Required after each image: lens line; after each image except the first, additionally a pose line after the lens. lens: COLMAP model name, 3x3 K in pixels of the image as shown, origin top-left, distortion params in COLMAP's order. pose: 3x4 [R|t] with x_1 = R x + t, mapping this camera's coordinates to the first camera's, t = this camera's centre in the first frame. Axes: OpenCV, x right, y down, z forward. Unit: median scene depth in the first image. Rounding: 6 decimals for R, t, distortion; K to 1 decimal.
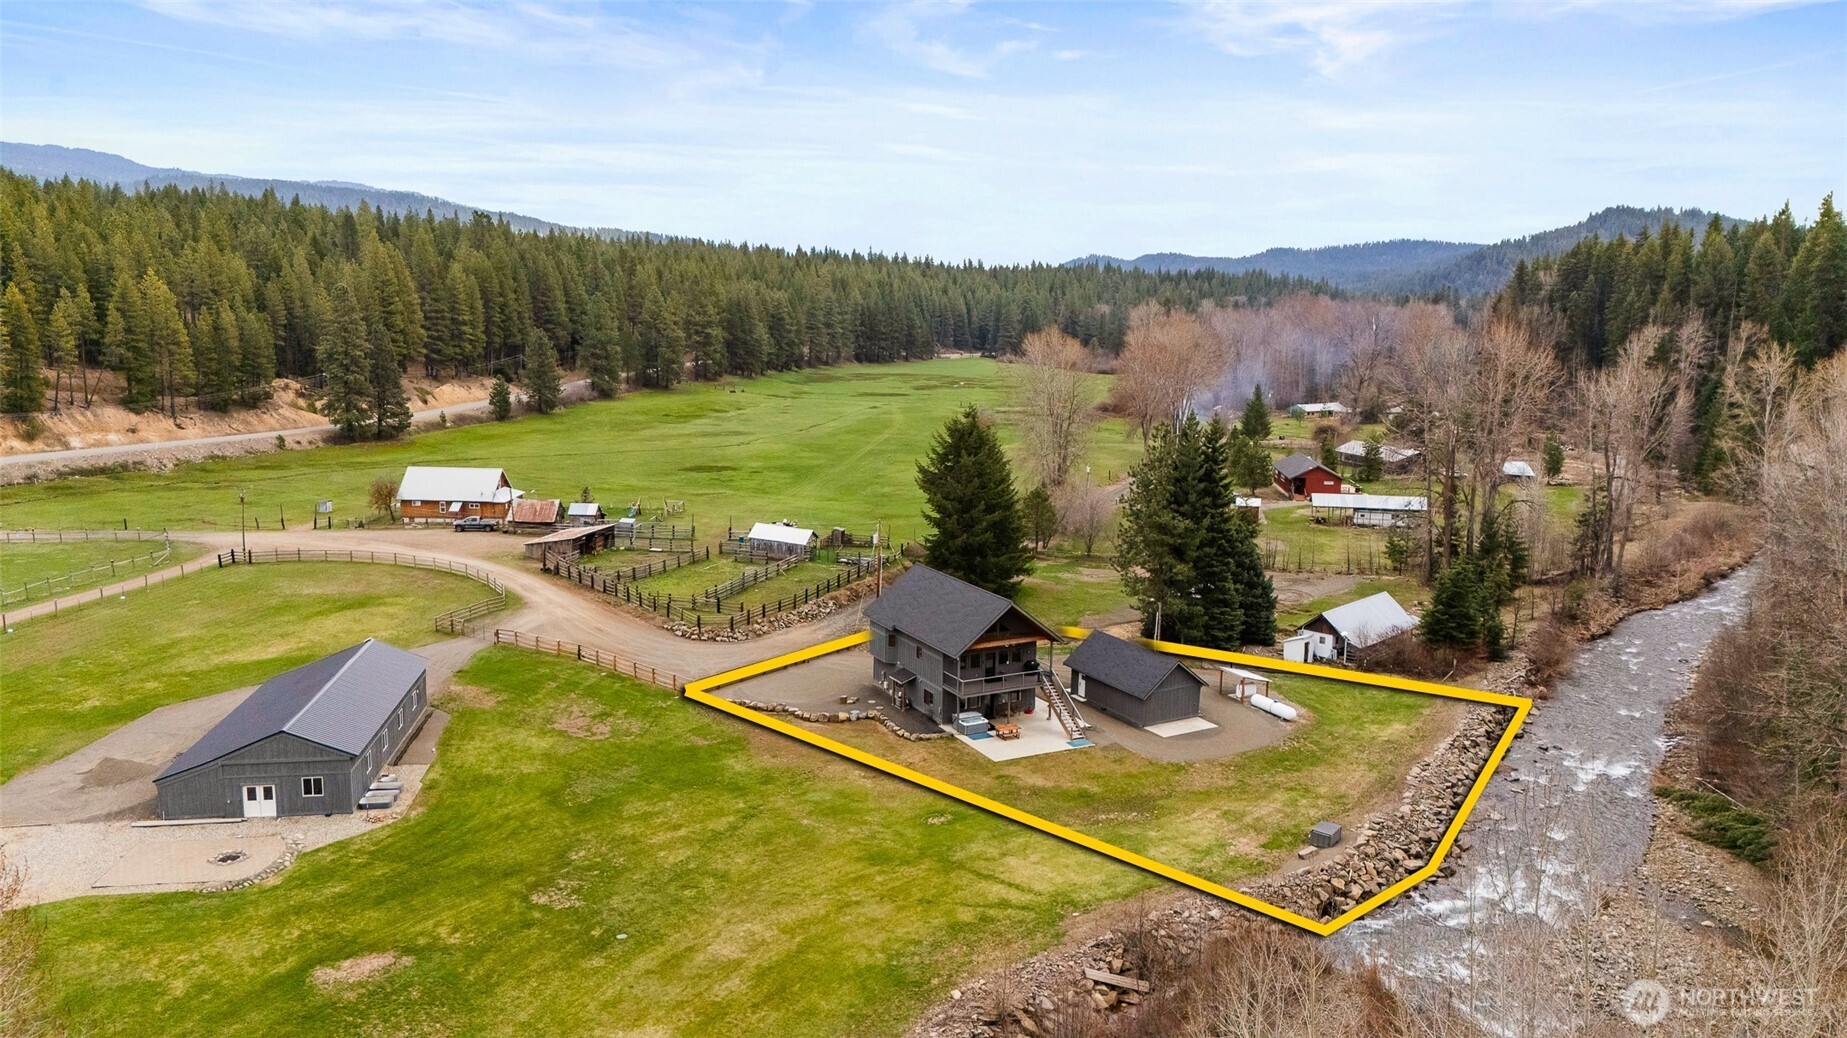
lens RADIAL K [[1361.0, 0, 923.5], [0, 1361.0, 519.0], [0, 0, 1]] dist [0.090071, -0.098600]
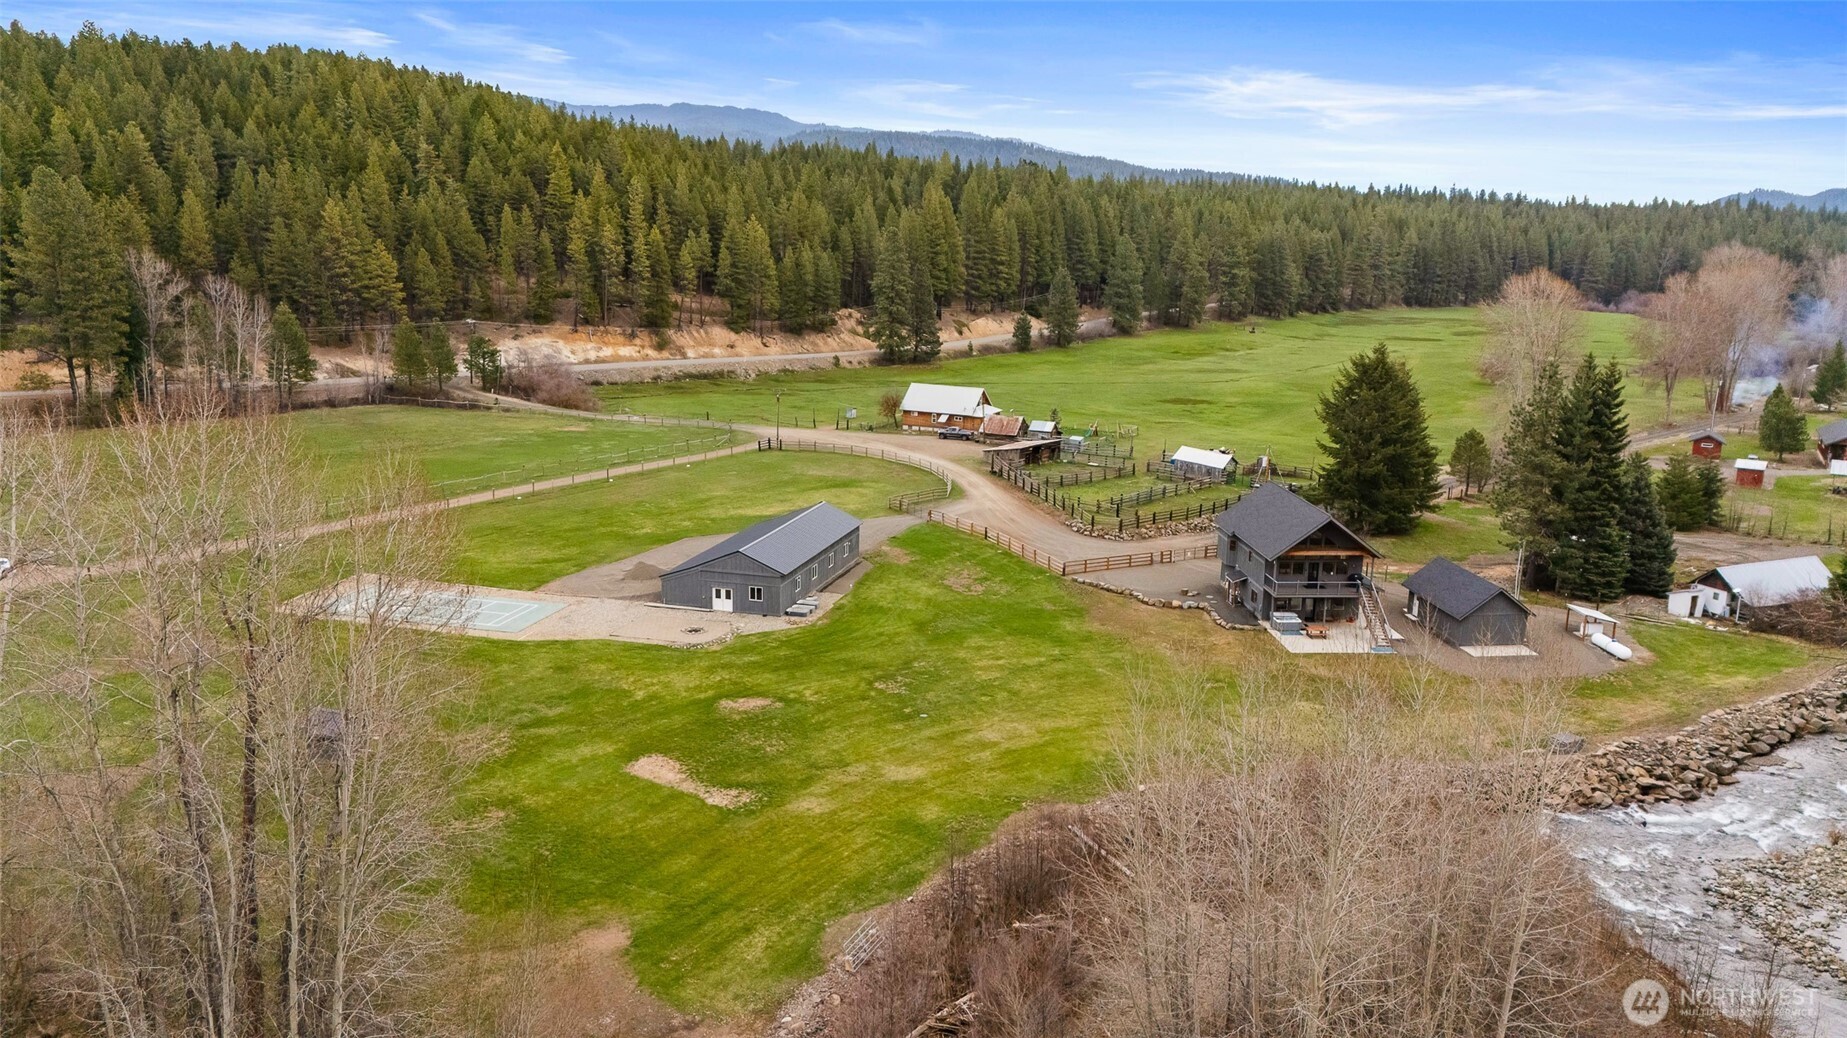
lens RADIAL K [[1356.3, 0, 923.5], [0, 1356.3, 519.0], [0, 0, 1]] dist [0.150685, -0.214177]
pose [[0.916163, 0.088298, -0.390959, 0.125337], [-0.072211, 0.995833, 0.055692, 0.015663], [0.394248, -0.022791, 0.918722, -0.098662]]
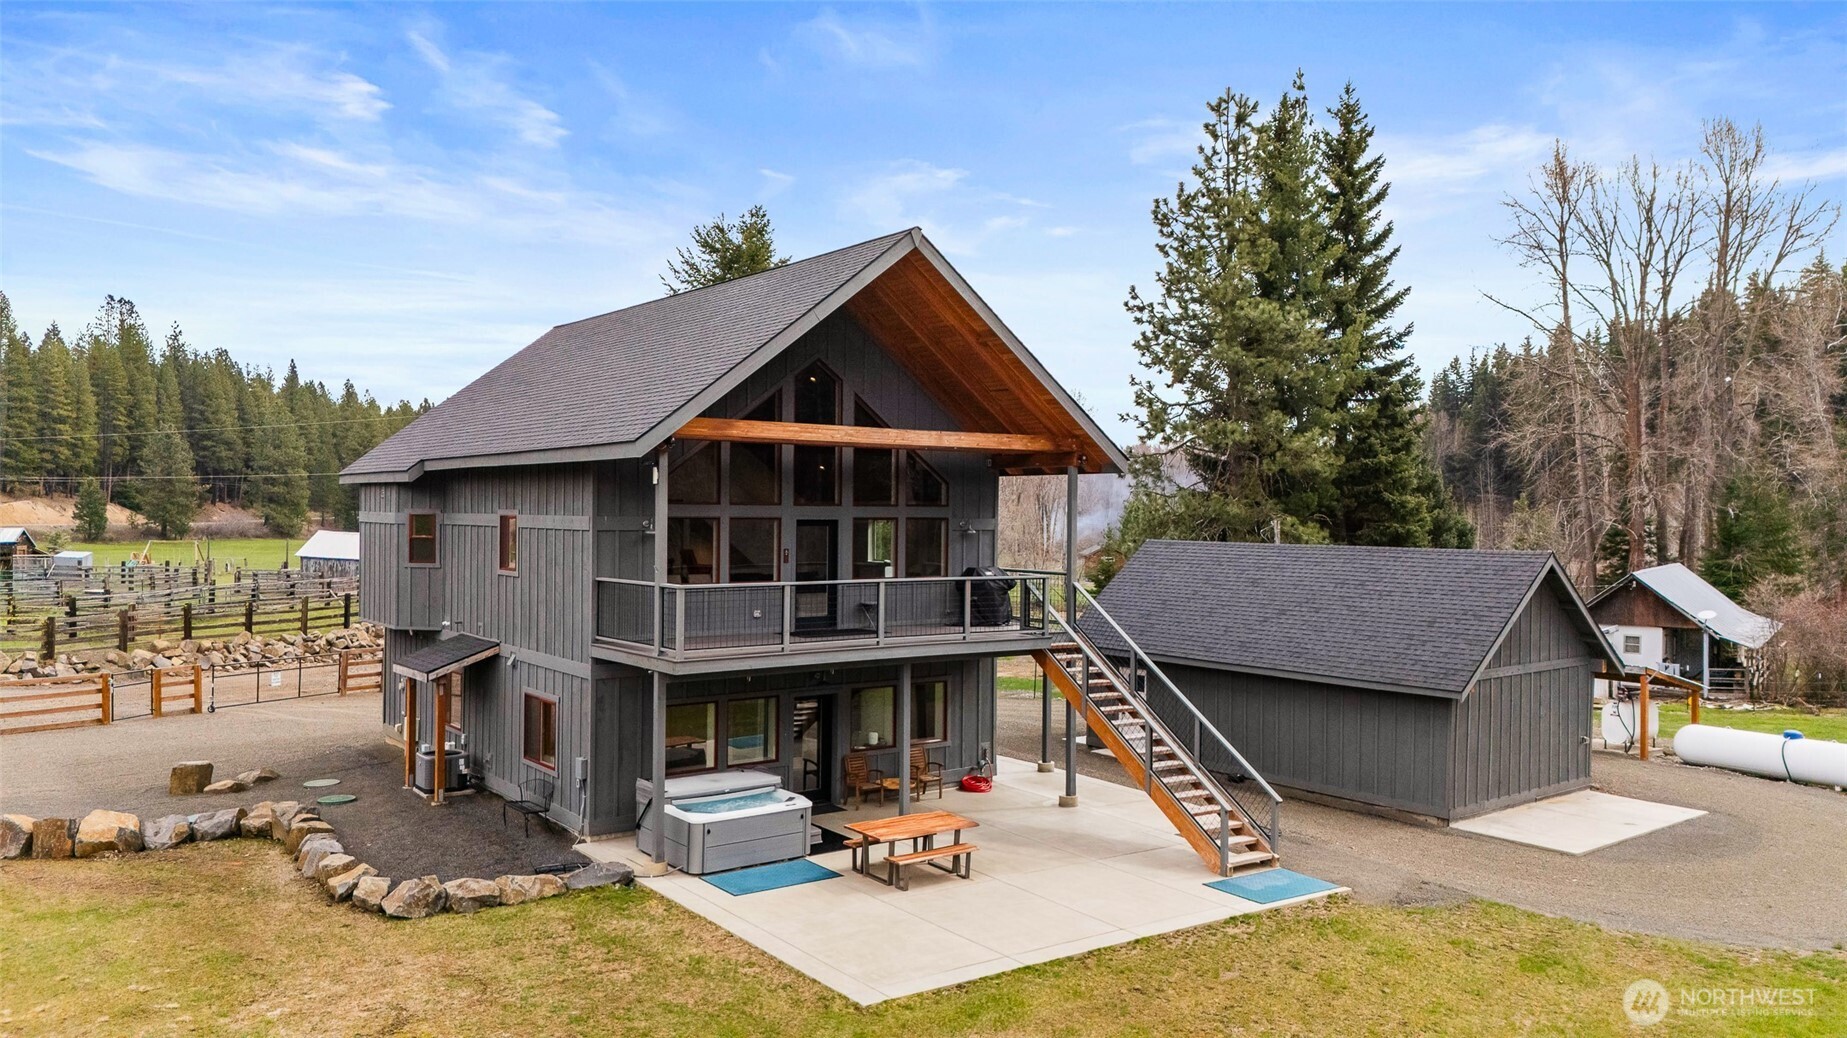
lens RADIAL K [[1356.3, 0, 923.5], [0, 1356.3, 519.0], [0, 0, 1]] dist [0.150685, -0.214177]
pose [[0.990262, -0.008364, 0.138965, 0.022917], [0.031387, 0.985907, -0.164321, 0.089786], [-0.135632, 0.167082, 0.976569, 0.504038]]
